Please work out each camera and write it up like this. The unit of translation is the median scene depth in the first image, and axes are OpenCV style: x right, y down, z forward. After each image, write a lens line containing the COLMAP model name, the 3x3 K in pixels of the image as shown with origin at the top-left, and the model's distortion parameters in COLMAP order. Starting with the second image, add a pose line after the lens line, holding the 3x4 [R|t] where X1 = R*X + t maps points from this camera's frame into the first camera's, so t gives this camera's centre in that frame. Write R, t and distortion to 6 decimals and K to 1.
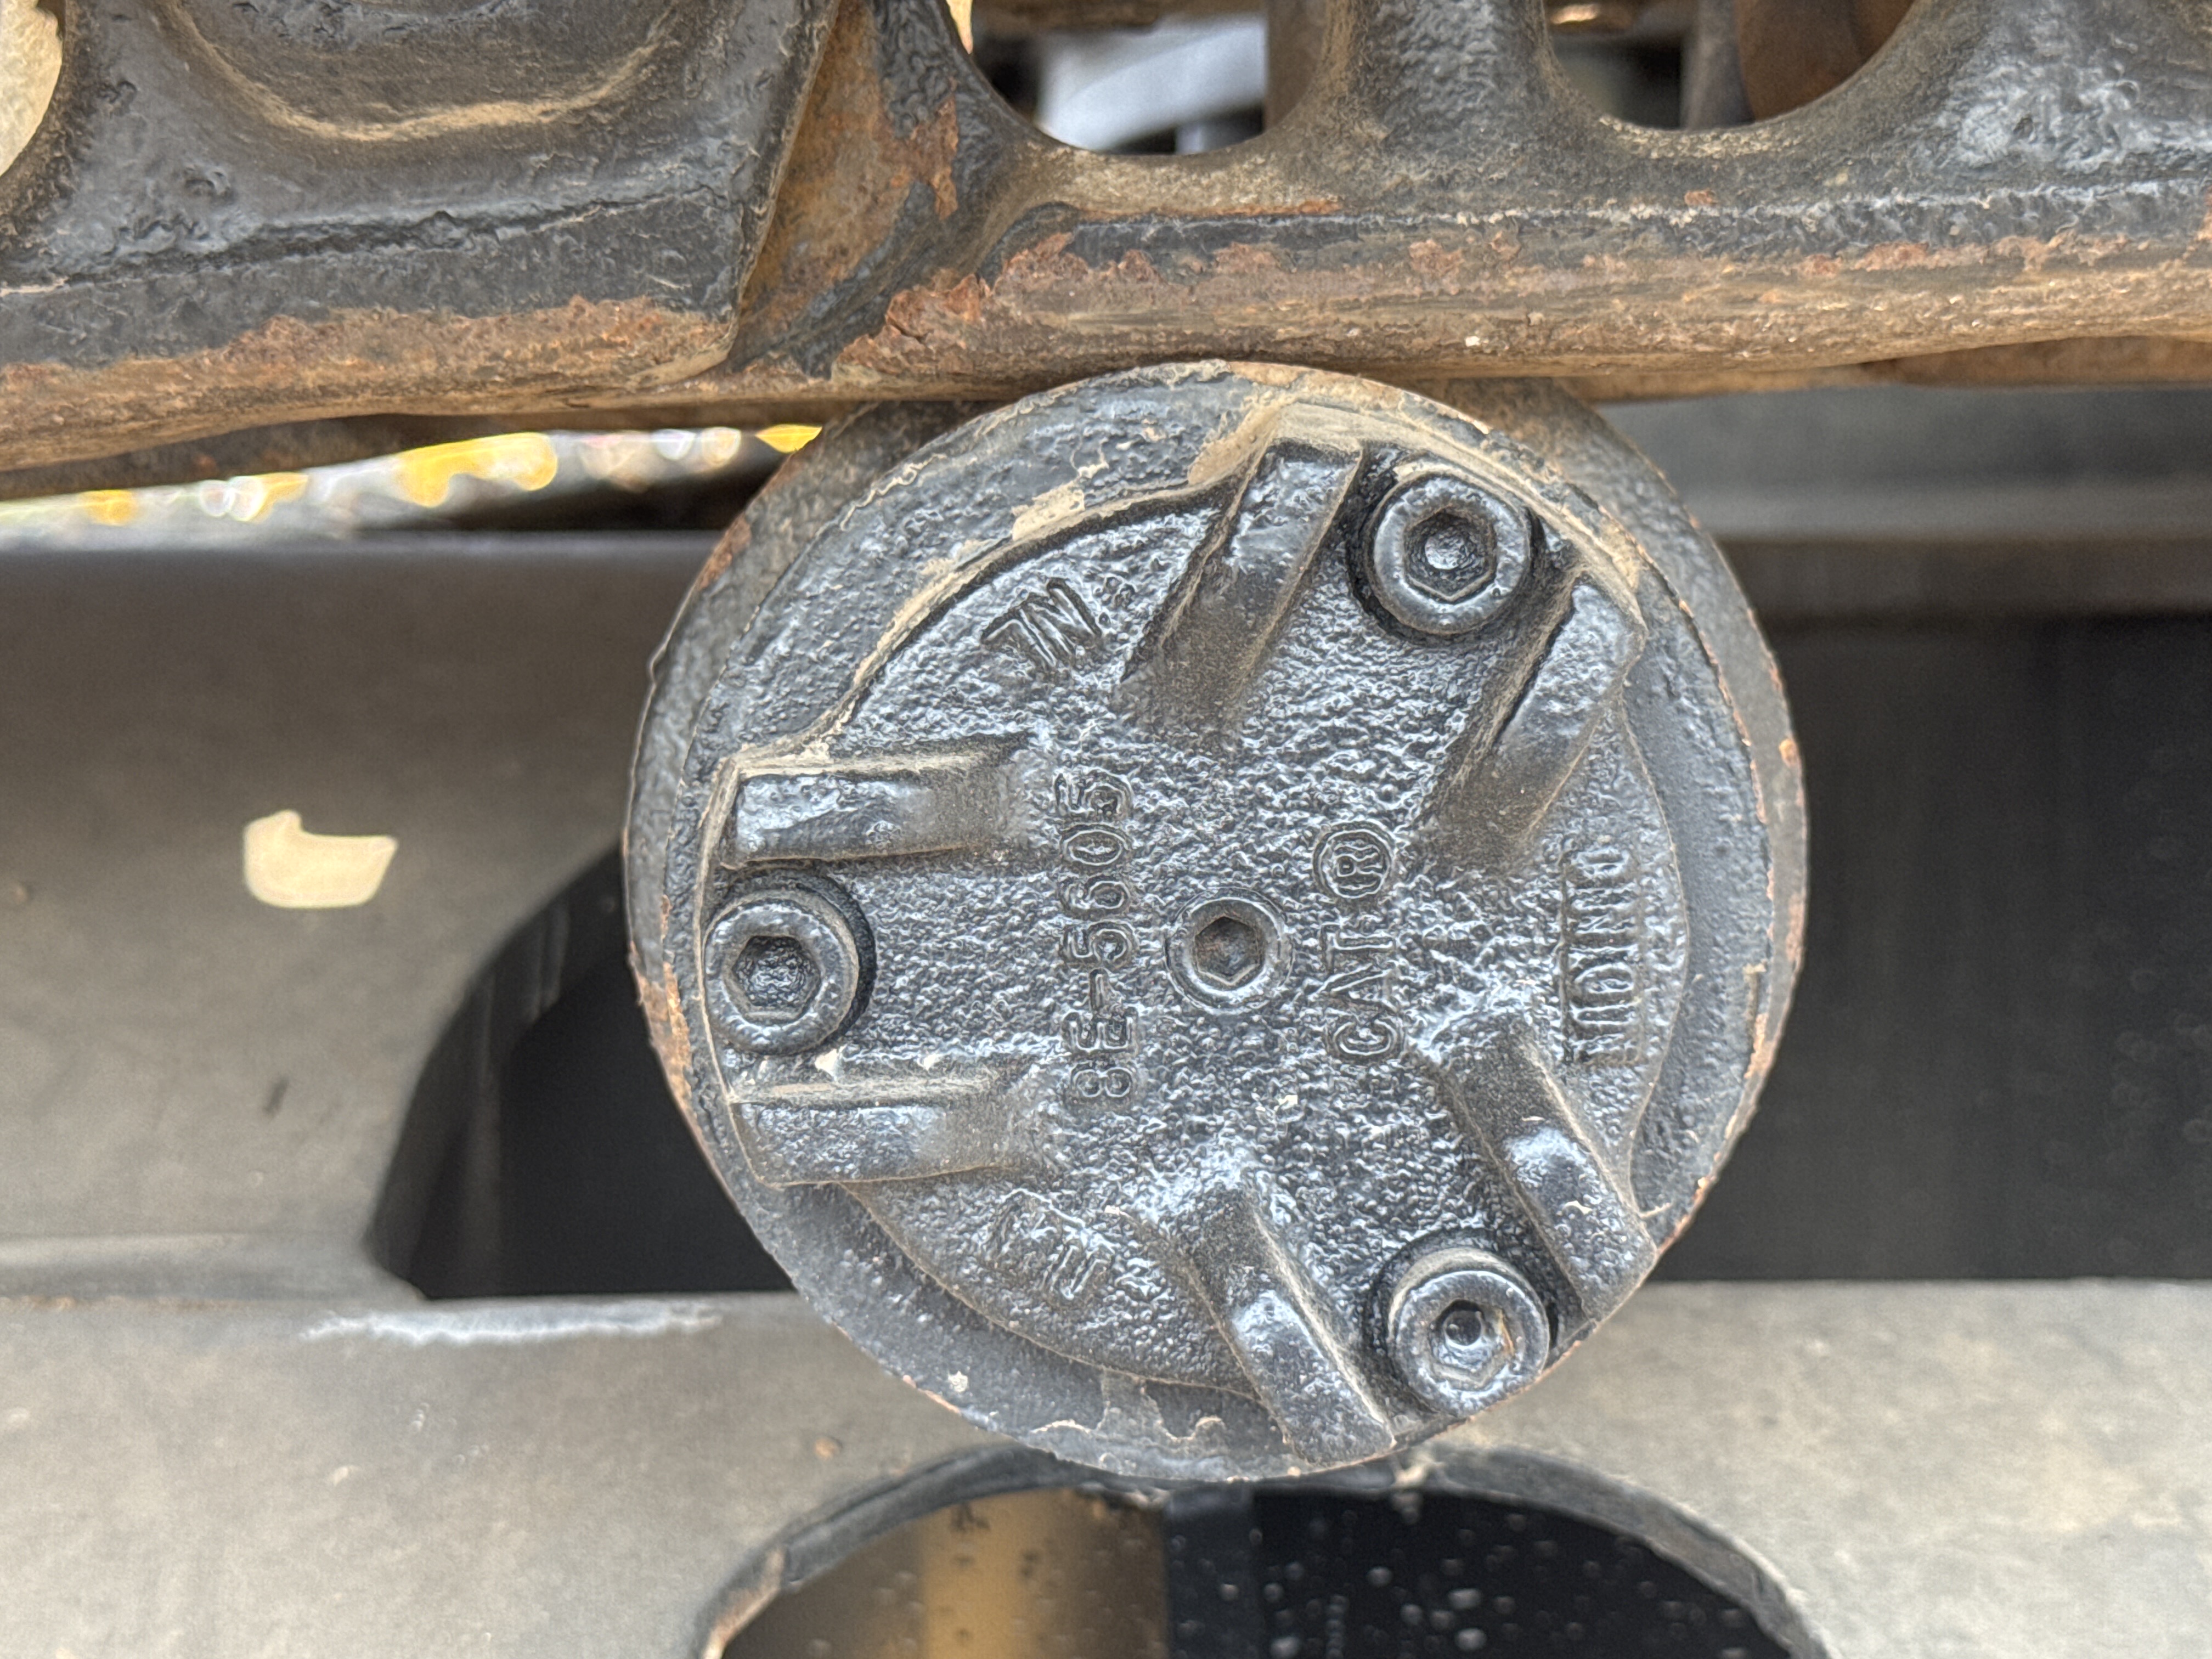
lens RADIAL K [[3519.6, 0, 1106.0], [0, 3519.6, 829.5], [0, 0, 1]] dist [0.173207, 0.016861]
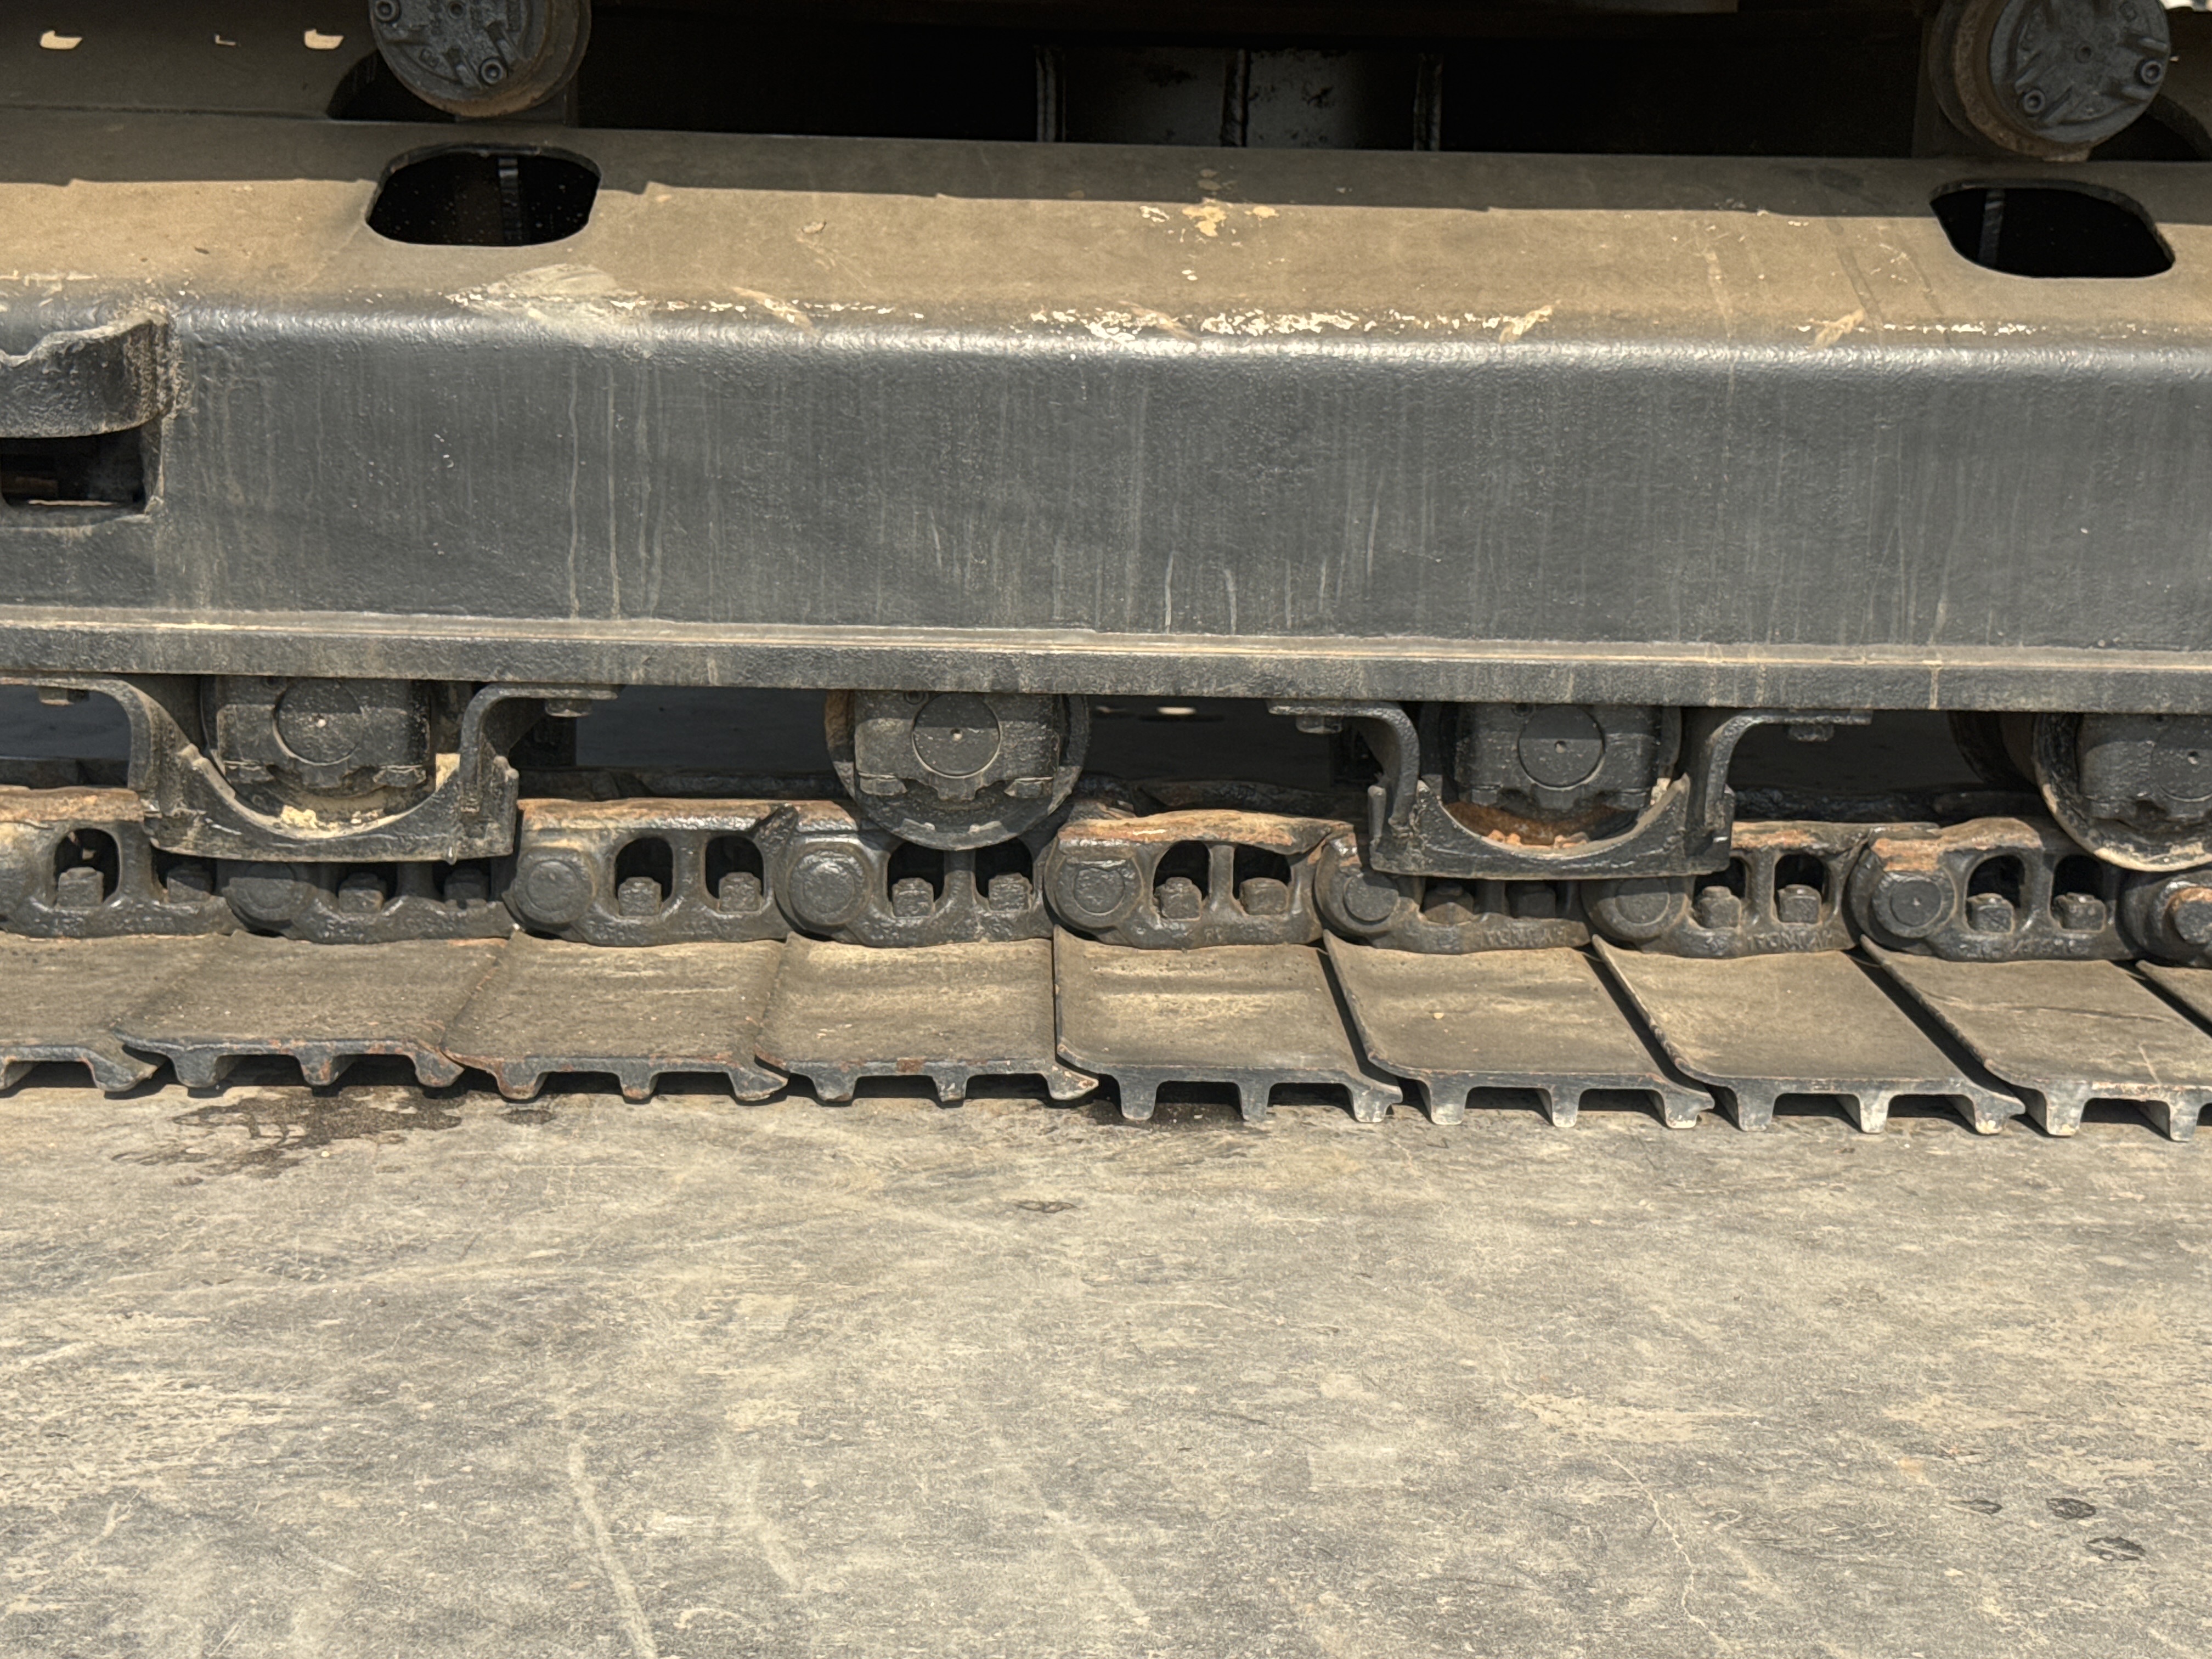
lens RADIAL K [[3275.7, 0, 1115.8], [0, 3275.7, 831.9], [0, 0, 1]] dist [0.146666, -0.095812]
pose [[0.998948, 0.036029, 0.028354, 1.126177], [-0.039559, 0.989944, 0.135818, 0.651276], [-0.023176, -0.136797, 0.990328, -5.290011]]
